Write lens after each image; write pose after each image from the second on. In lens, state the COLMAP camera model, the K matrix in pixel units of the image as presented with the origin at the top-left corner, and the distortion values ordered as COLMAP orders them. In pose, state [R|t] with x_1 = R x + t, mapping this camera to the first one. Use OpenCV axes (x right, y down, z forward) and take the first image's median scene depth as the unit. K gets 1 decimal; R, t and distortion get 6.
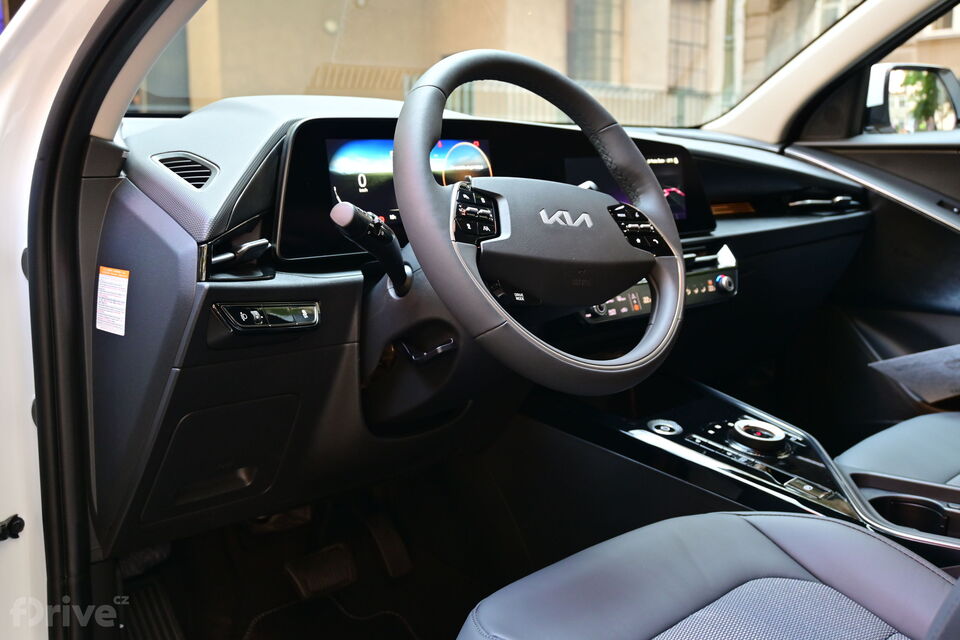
lens RADIAL K [[1033.9, 0, 477.5], [0, 1033.9, 319.0], [0, 0, 1]] dist [0.002100, 0.000000]
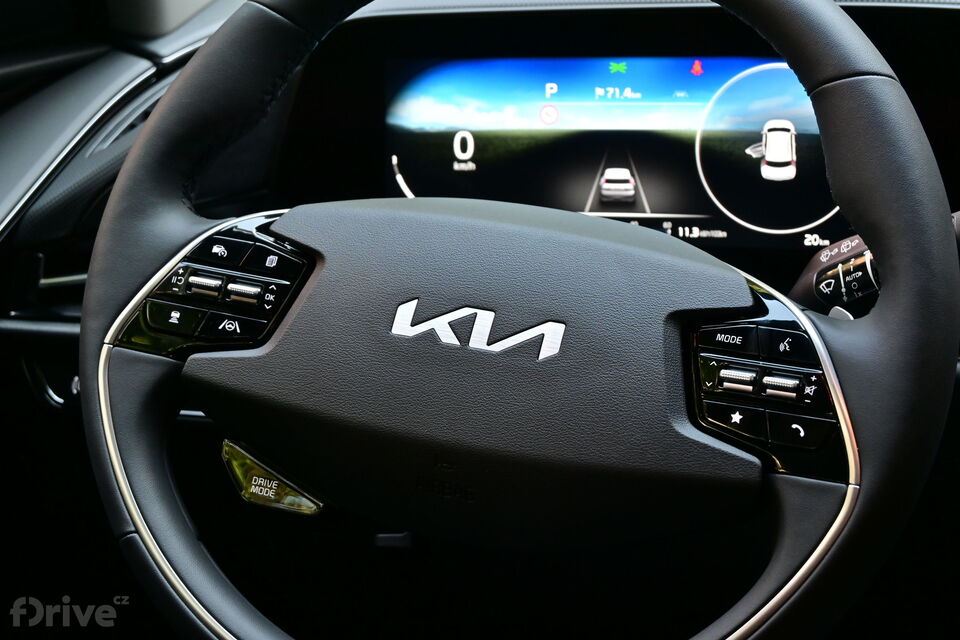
lens RADIAL K [[2142.5, 0, 478.7], [0, 2142.5, 326.5], [0, 0, 1]] dist [-0.025228, 0.000000]
pose [[0.419320, 0.212457, -0.882628, 0.768162], [-0.097989, 0.977143, 0.188655, -0.237677], [0.902535, 0.007381, 0.430554, 0.586414]]
